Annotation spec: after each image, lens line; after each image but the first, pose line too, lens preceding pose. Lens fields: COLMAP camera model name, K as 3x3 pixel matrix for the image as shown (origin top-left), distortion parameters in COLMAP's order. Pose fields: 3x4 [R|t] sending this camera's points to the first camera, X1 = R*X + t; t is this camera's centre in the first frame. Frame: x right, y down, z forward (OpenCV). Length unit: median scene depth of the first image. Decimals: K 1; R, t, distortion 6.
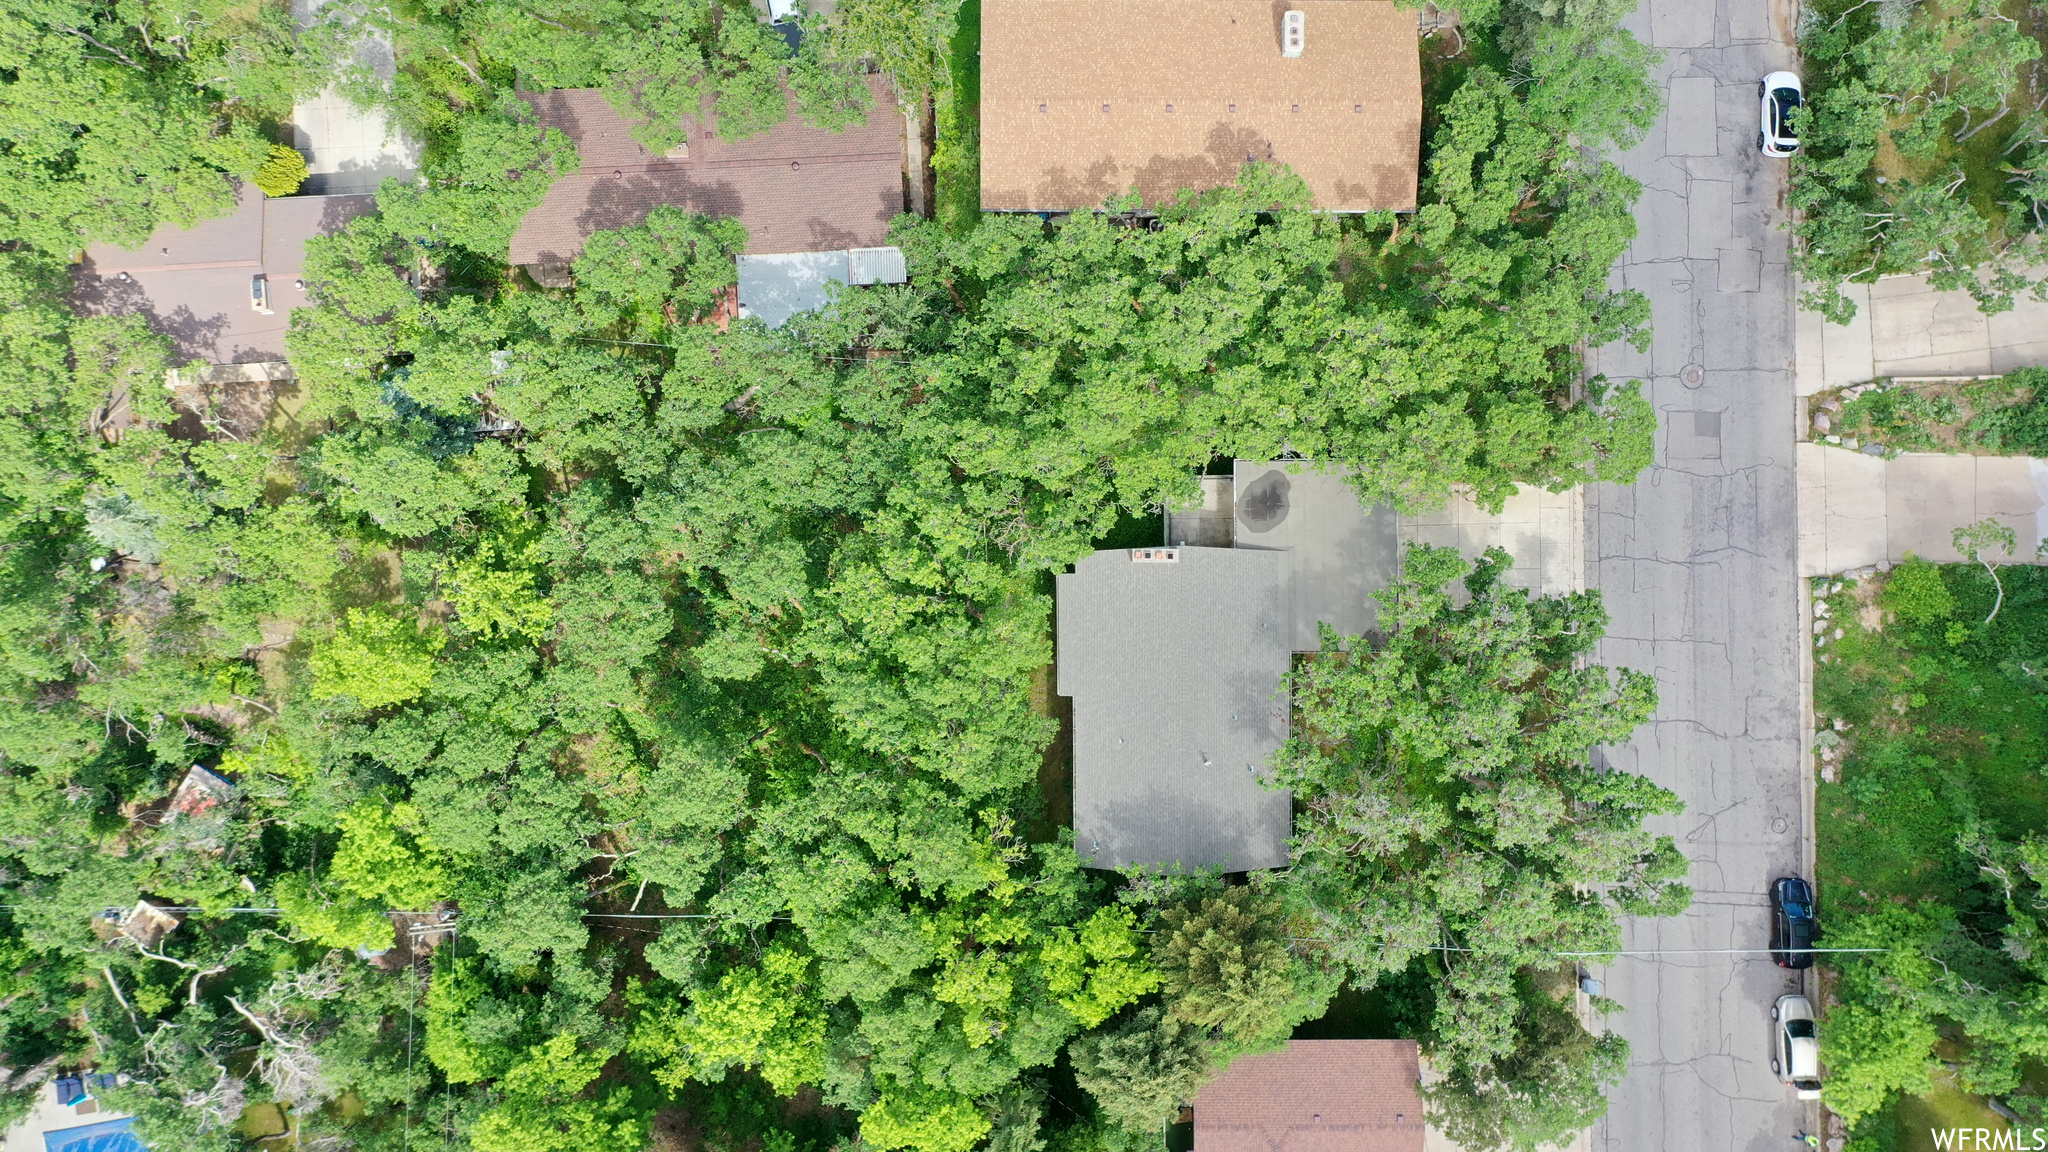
lens RADIAL K [[1695.0, 0, 1022.6], [0, 1695.0, 577.0], [0, 0, 1]] dist [0.015941, 0.013125]
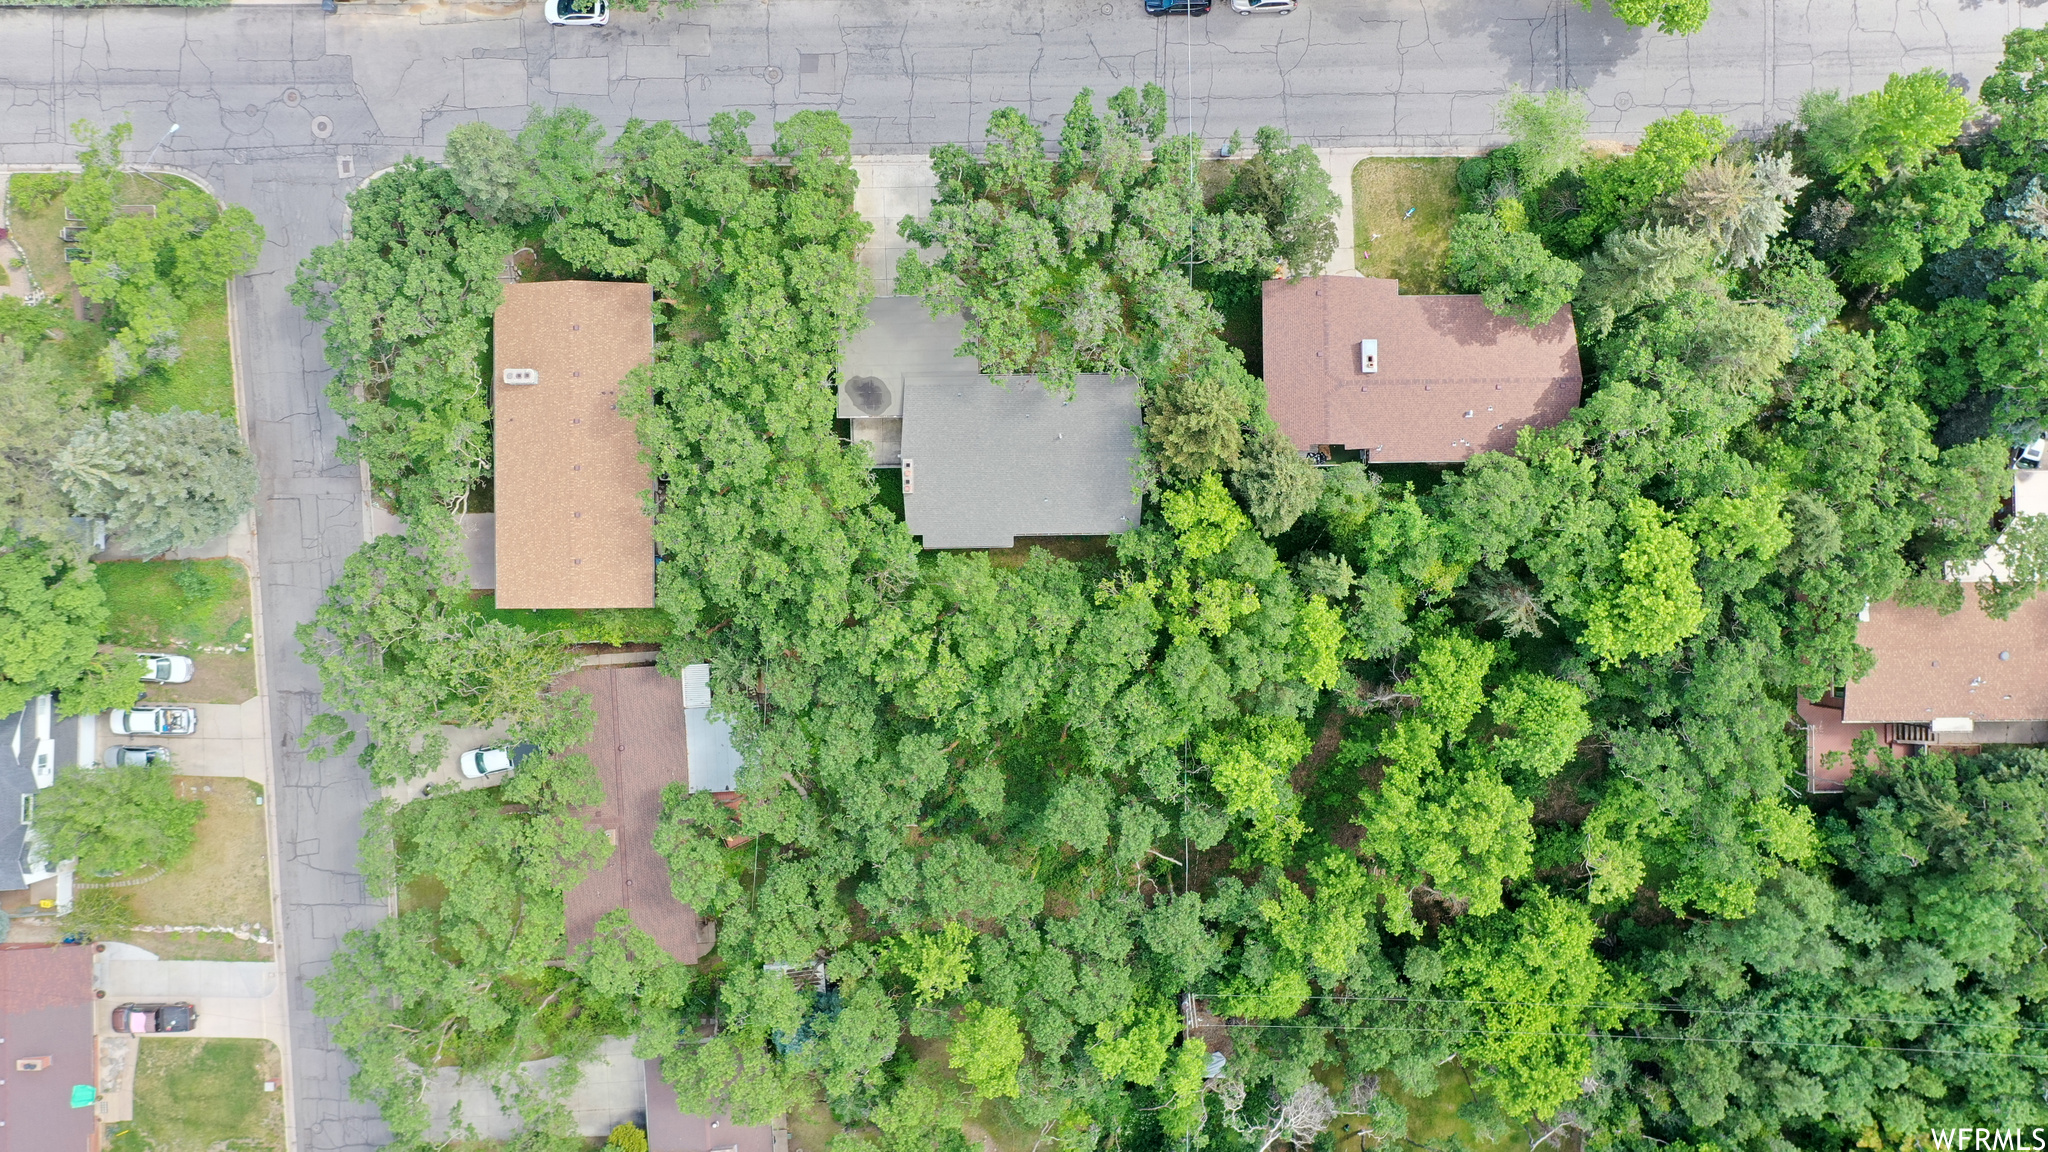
lens RADIAL K [[1695.0, 0, 1020.3], [0, 1695.0, 572.4], [0, 0, 1]] dist [0.015941, 0.013125]
pose [[-0.008501, -0.999964, 0.000775, -0.000310], [0.999960, -0.008498, 0.002810, 0.072553], [-0.002803, 0.000798, 0.999996, -0.352740]]
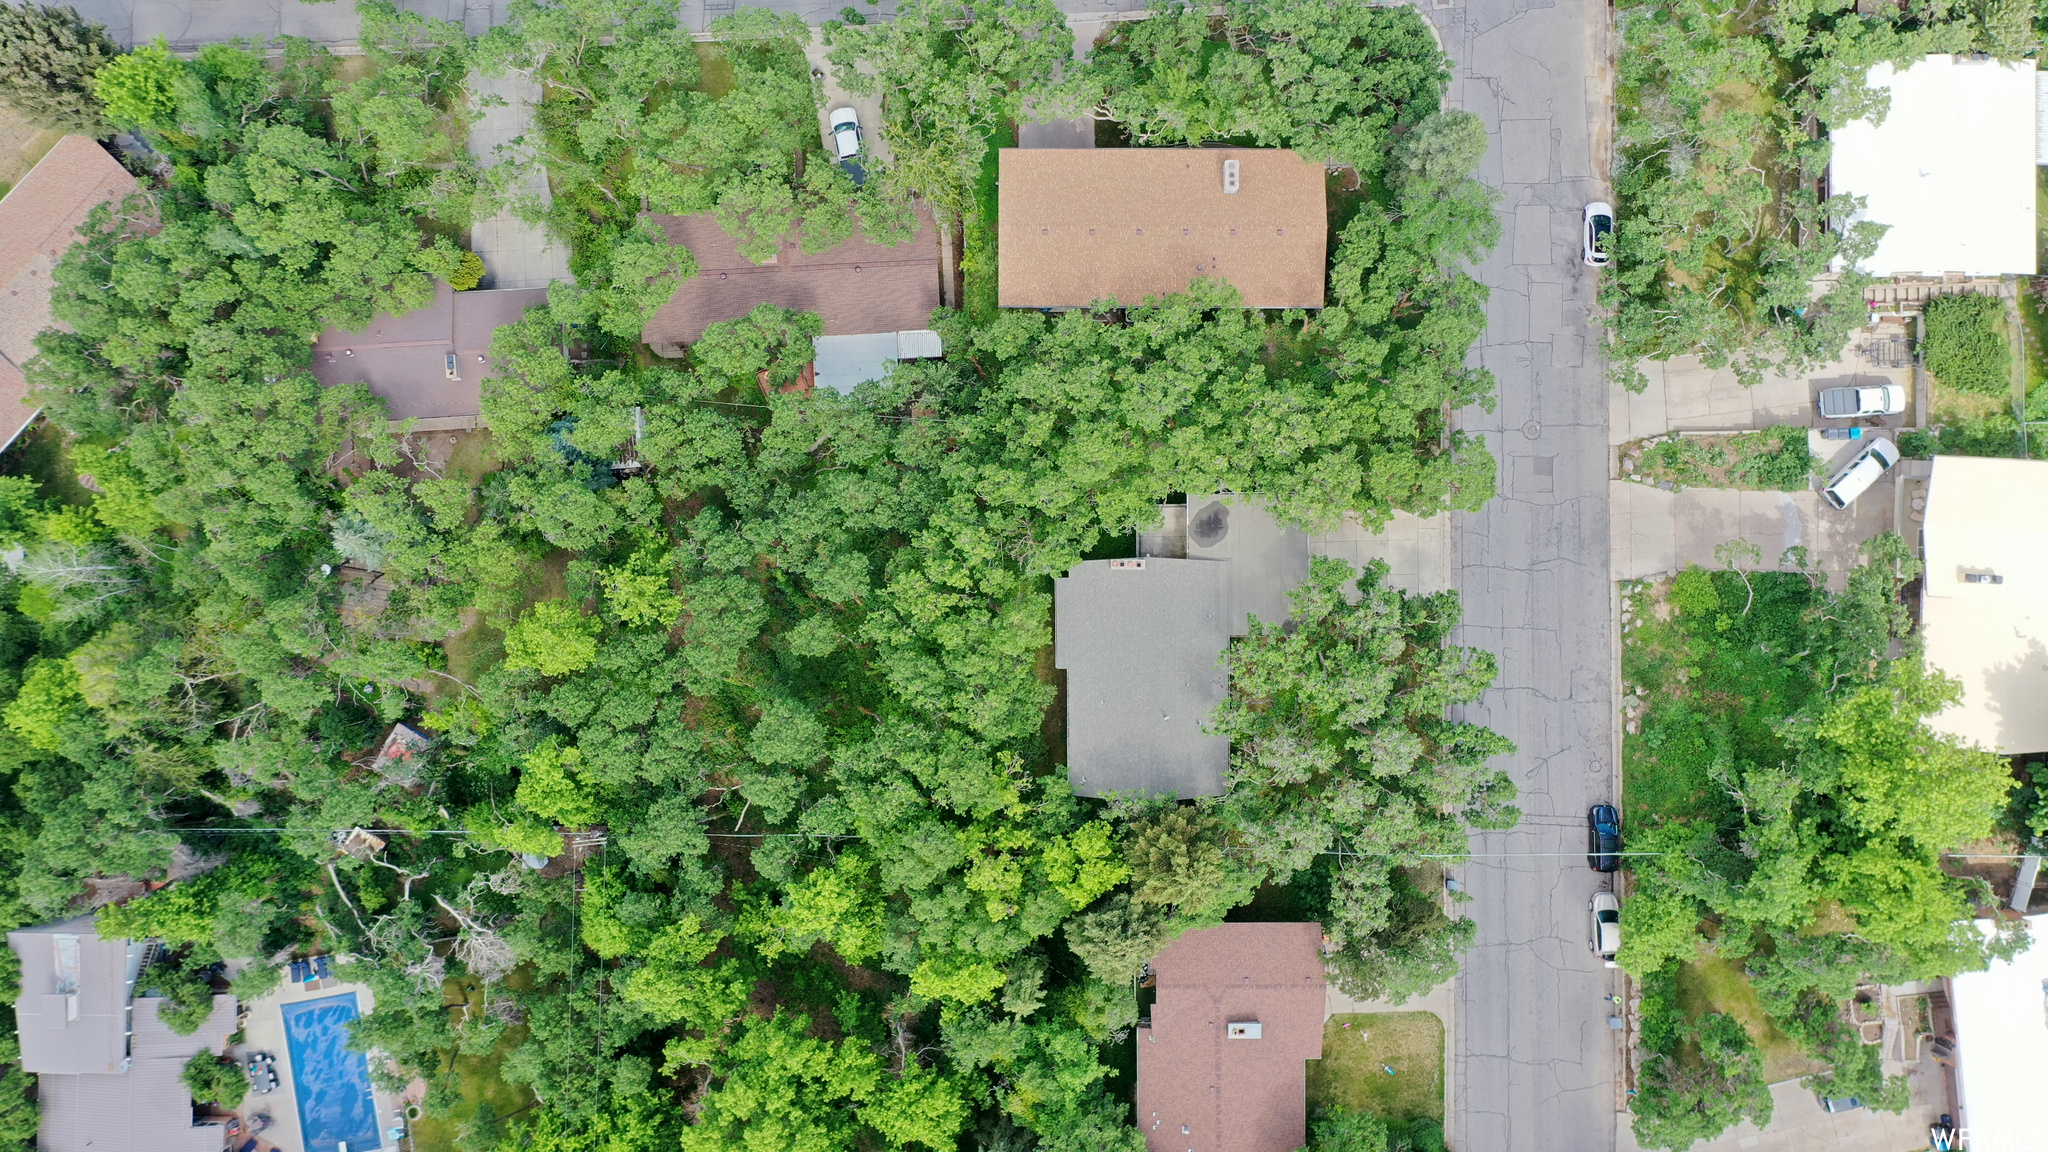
lens RADIAL K [[1695.0, 0, 1016.9], [0, 1695.0, 581.5], [0, 0, 1]] dist [0.015941, 0.013125]
pose [[0.999981, 0.000841, -0.006059, -0.001870], [-0.000853, 0.999998, -0.001925, 0.003678], [0.006057, 0.001930, 0.999980, -0.349400]]
